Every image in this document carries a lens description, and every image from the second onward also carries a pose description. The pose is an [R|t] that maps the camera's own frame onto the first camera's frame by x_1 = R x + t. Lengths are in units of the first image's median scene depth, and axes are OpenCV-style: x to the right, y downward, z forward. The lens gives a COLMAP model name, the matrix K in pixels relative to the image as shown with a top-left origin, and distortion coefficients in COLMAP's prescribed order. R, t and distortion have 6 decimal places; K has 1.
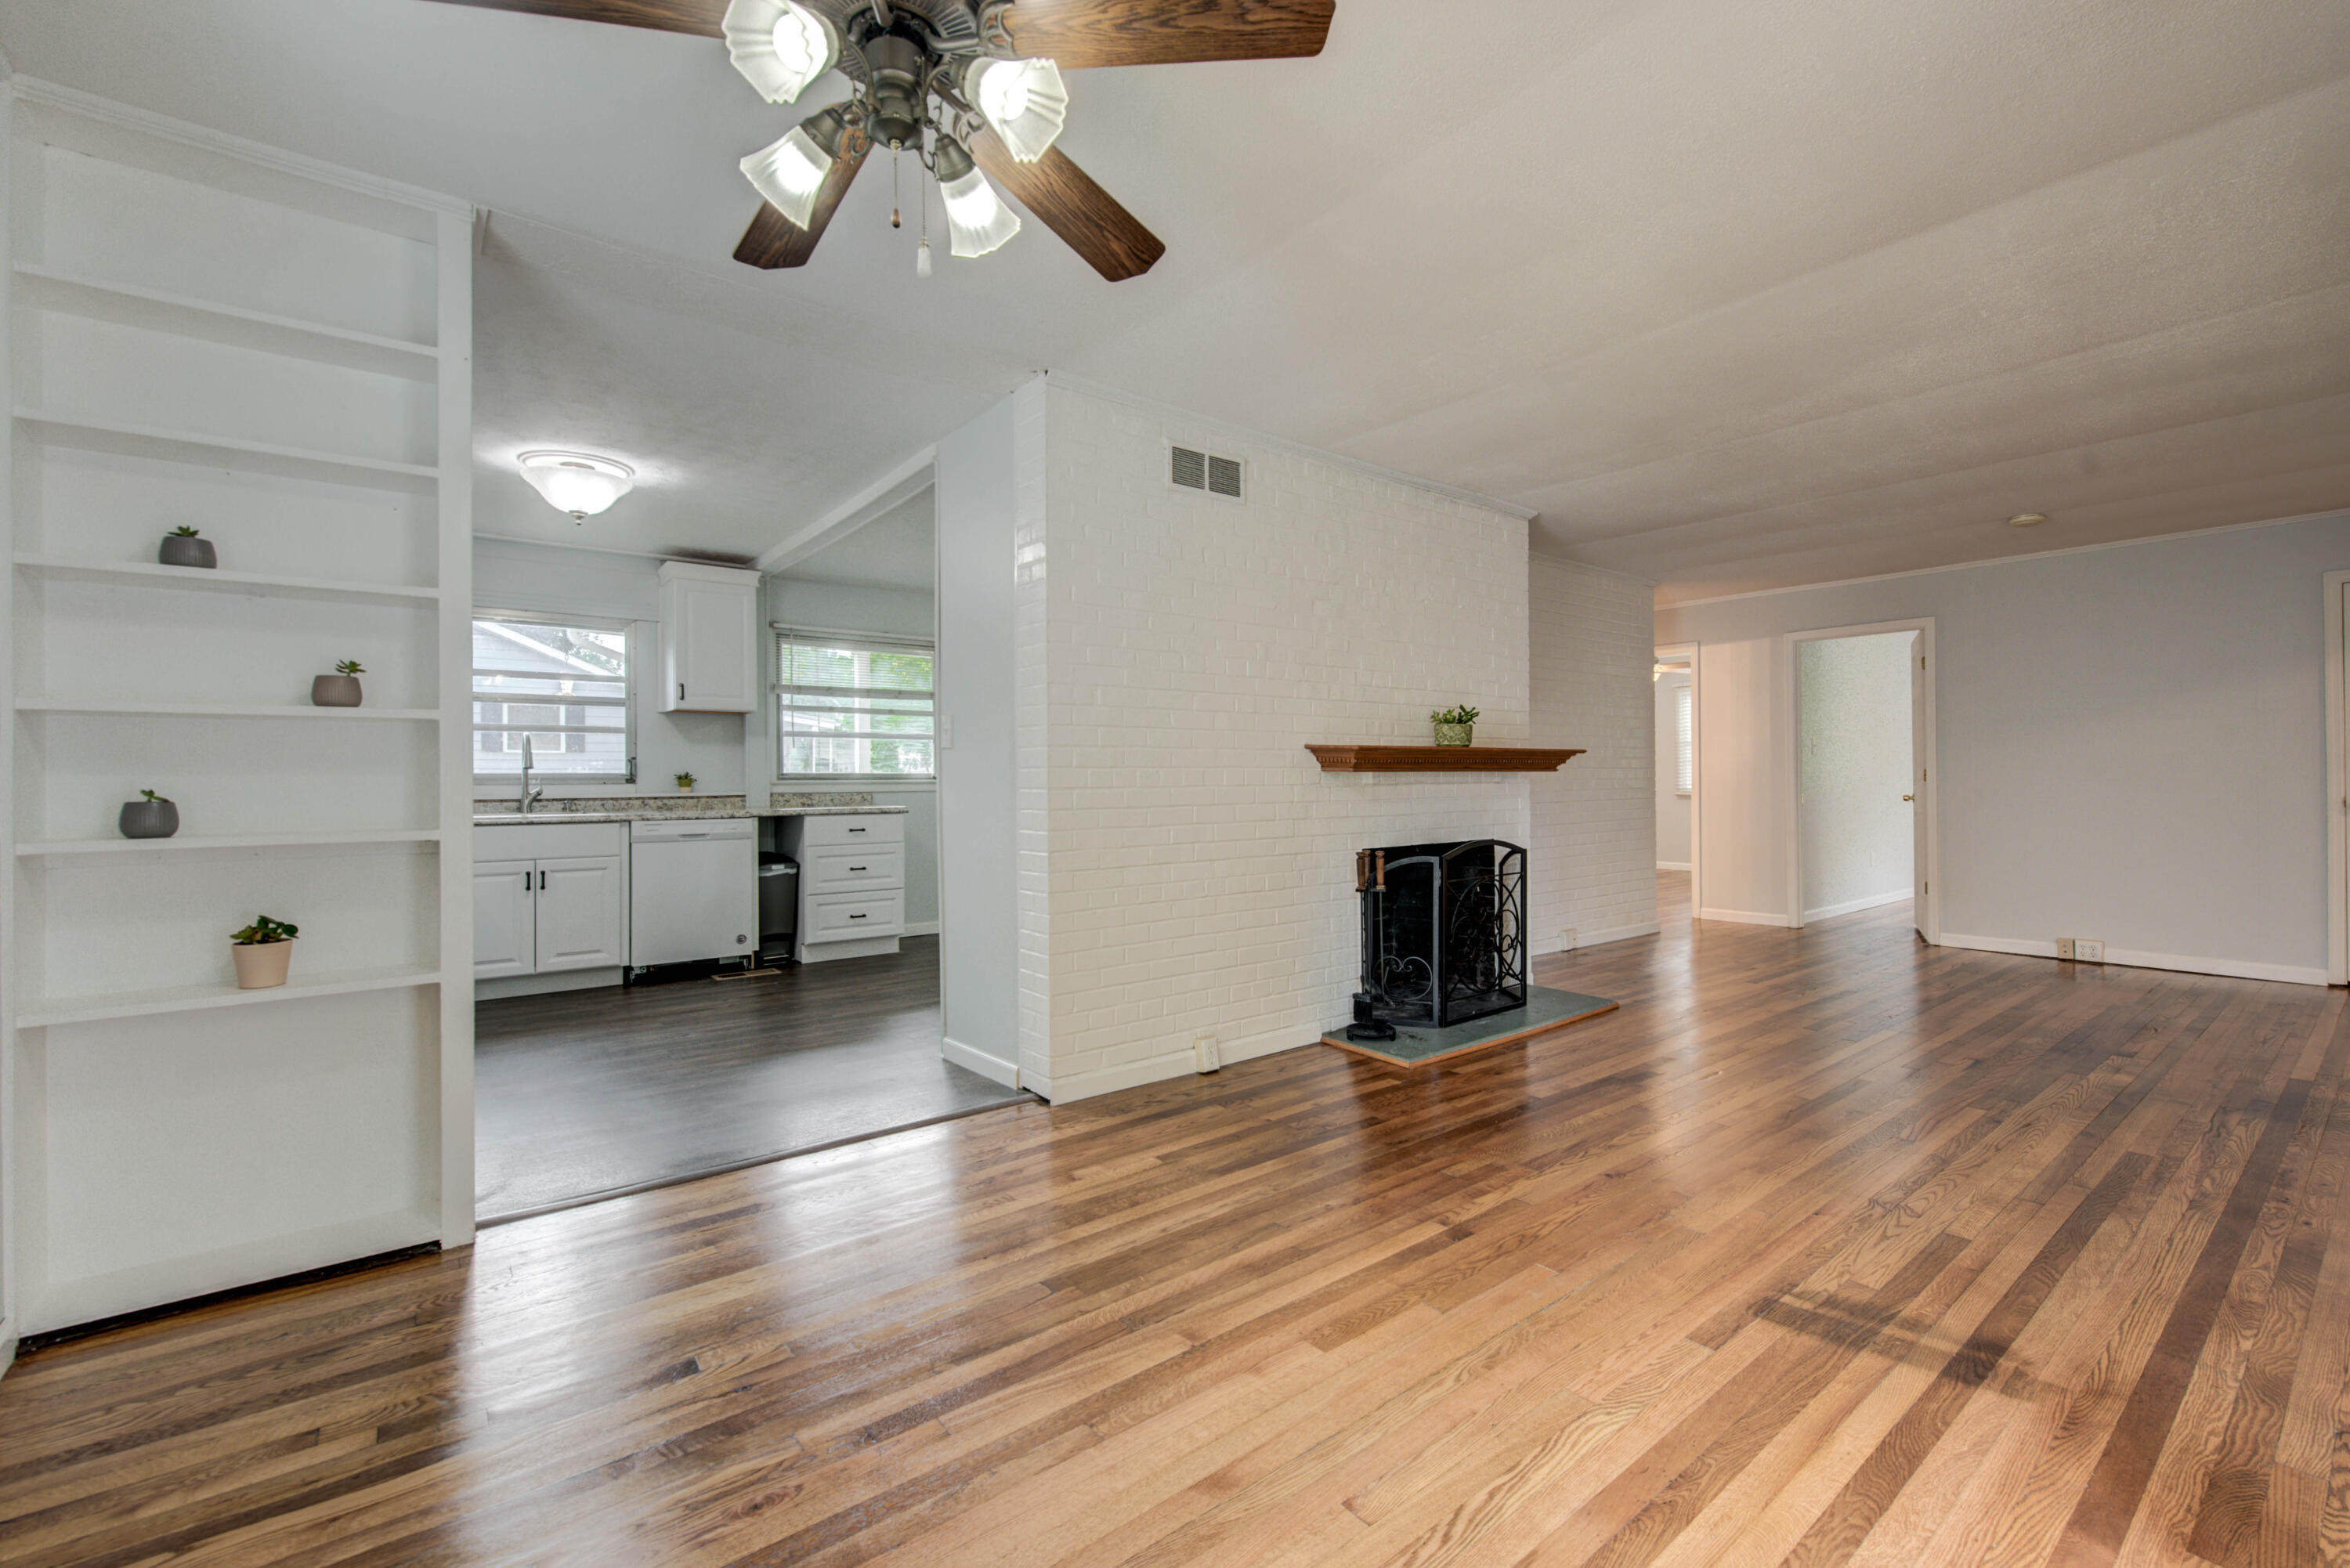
lens RADIAL K [[987.8, 0, 1183.2], [0, 987.8, 781.8], [0, 0, 1]] dist [0.001126, 0.000169]
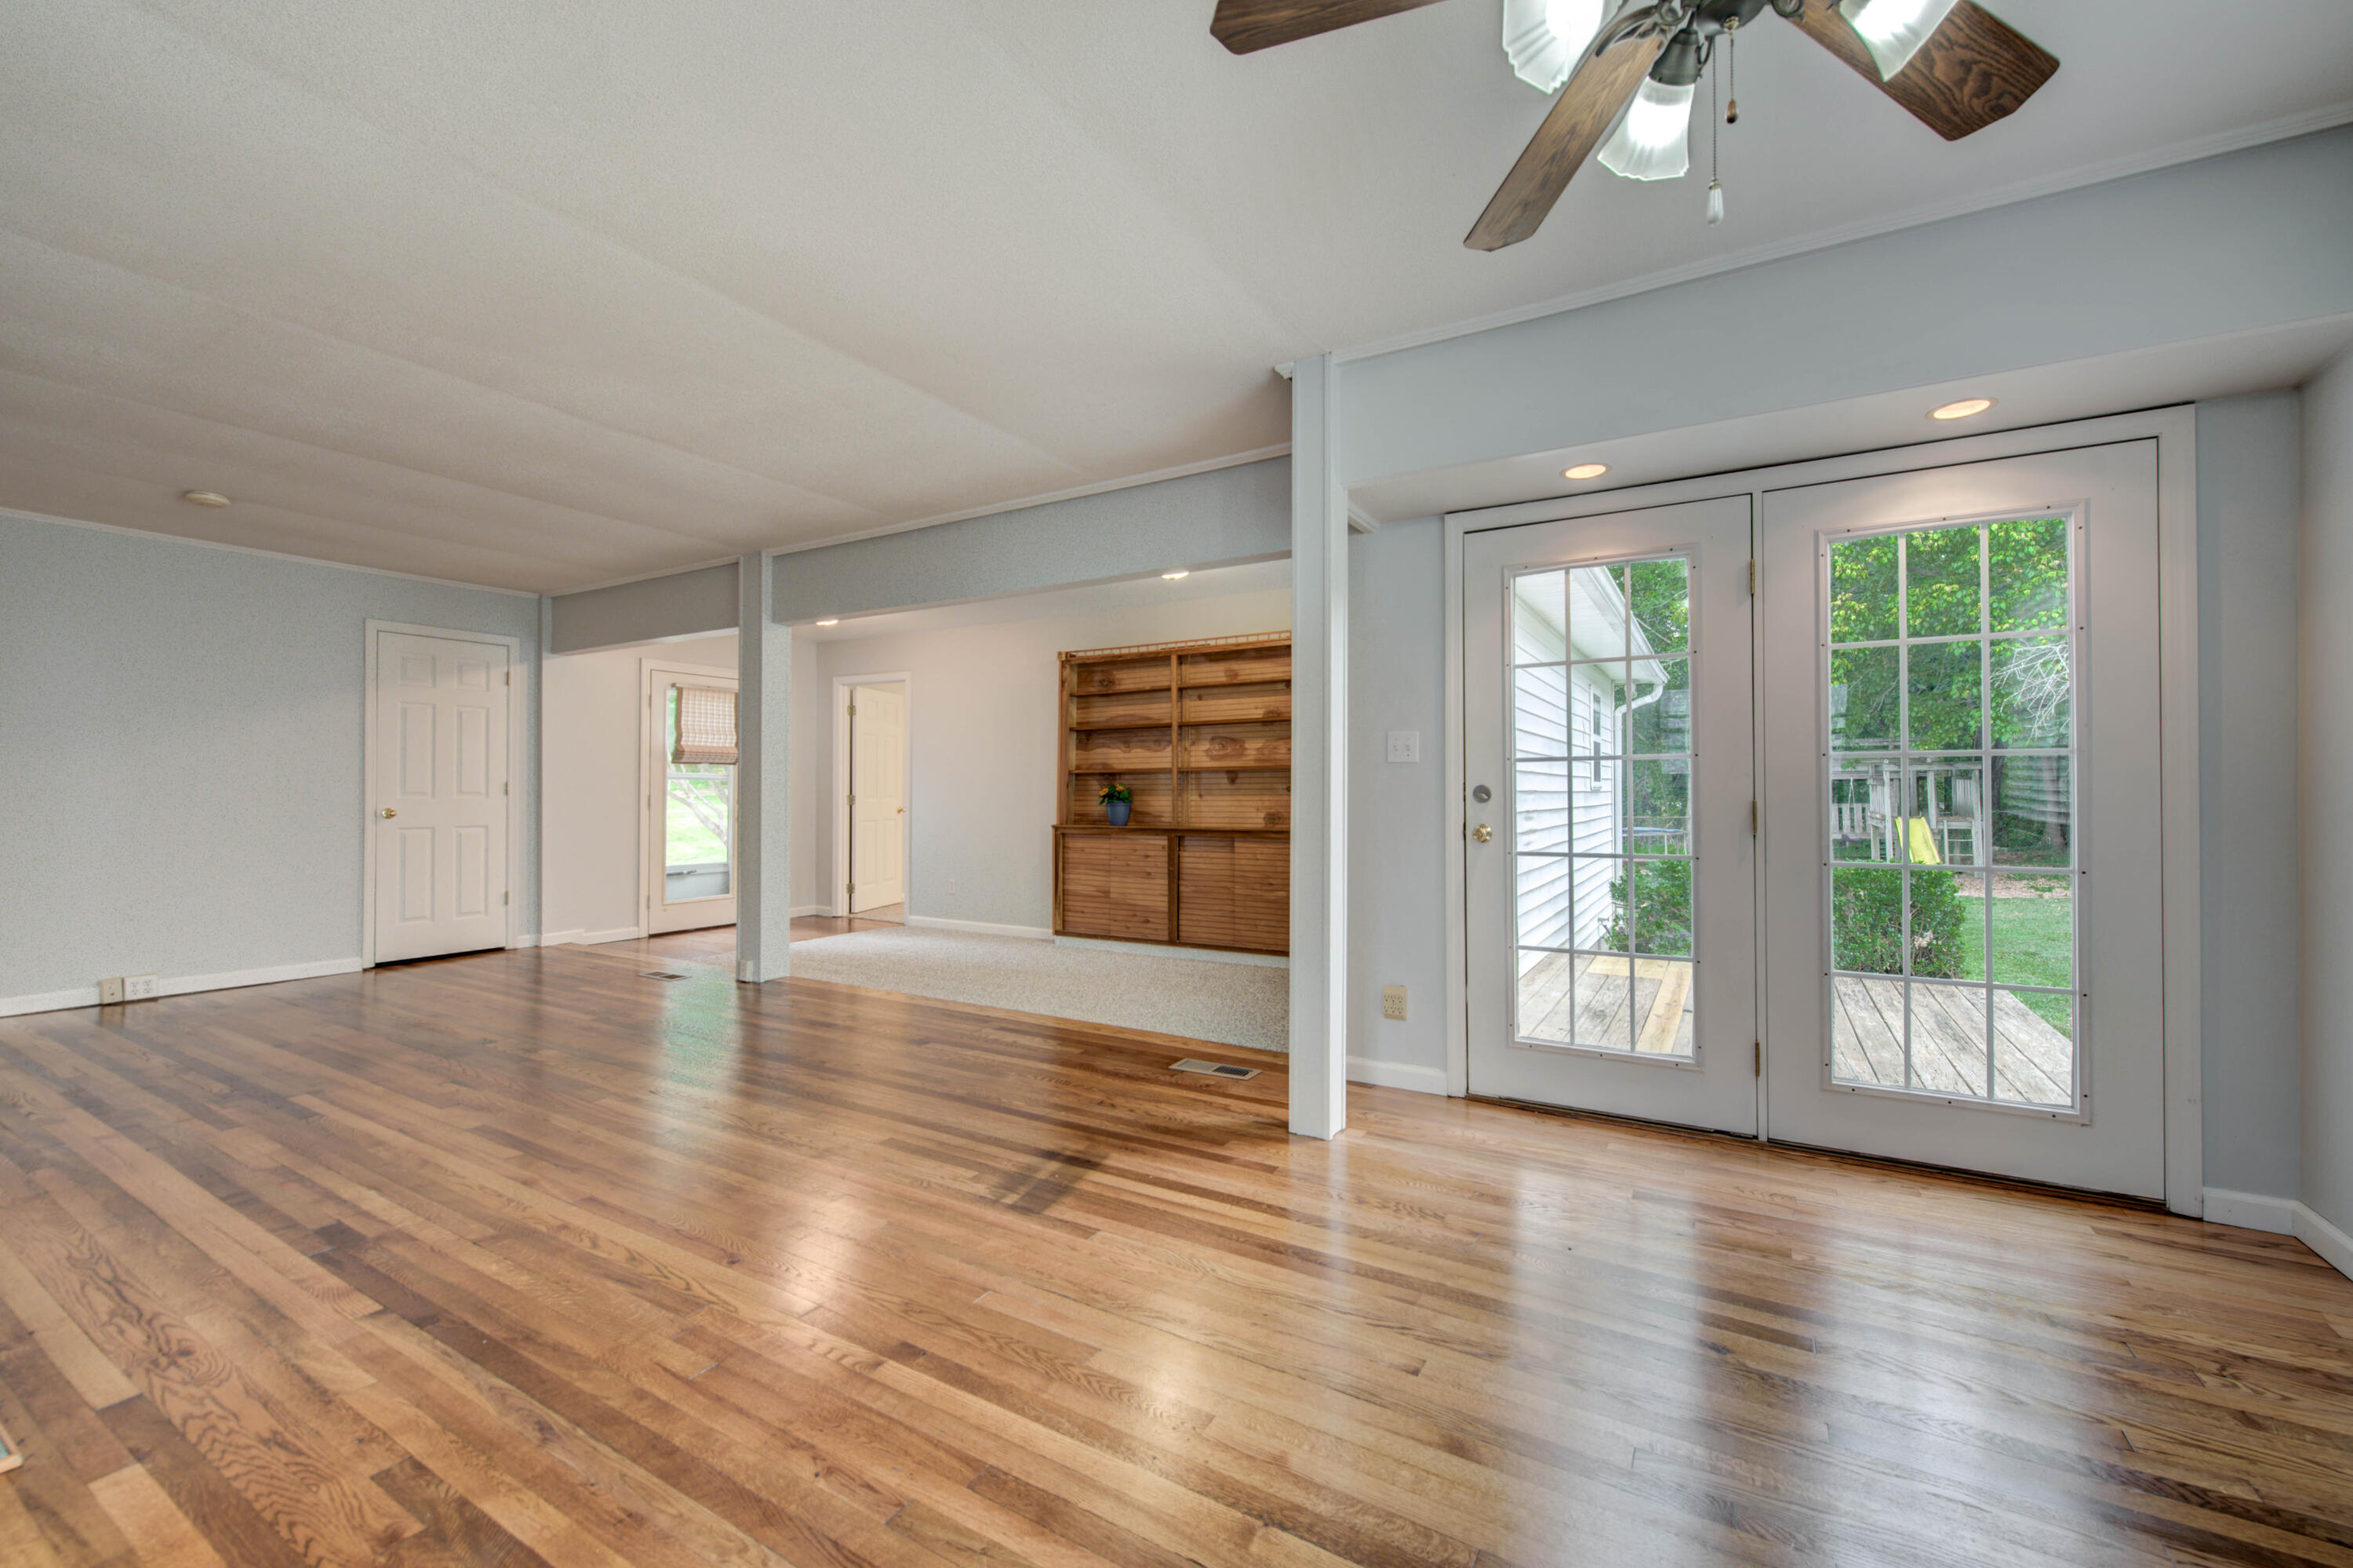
lens RADIAL K [[940.1, 0, 1188.2], [0, 940.1, 787.1], [0, 0, 1]] dist [0.001631, -0.000373]
pose [[-0.362556, 0.010828, 0.931899, -0.593226], [0.000547, 0.999935, -0.011406, 0.003485], [-0.931962, -0.003626, -0.362538, 1.194855]]
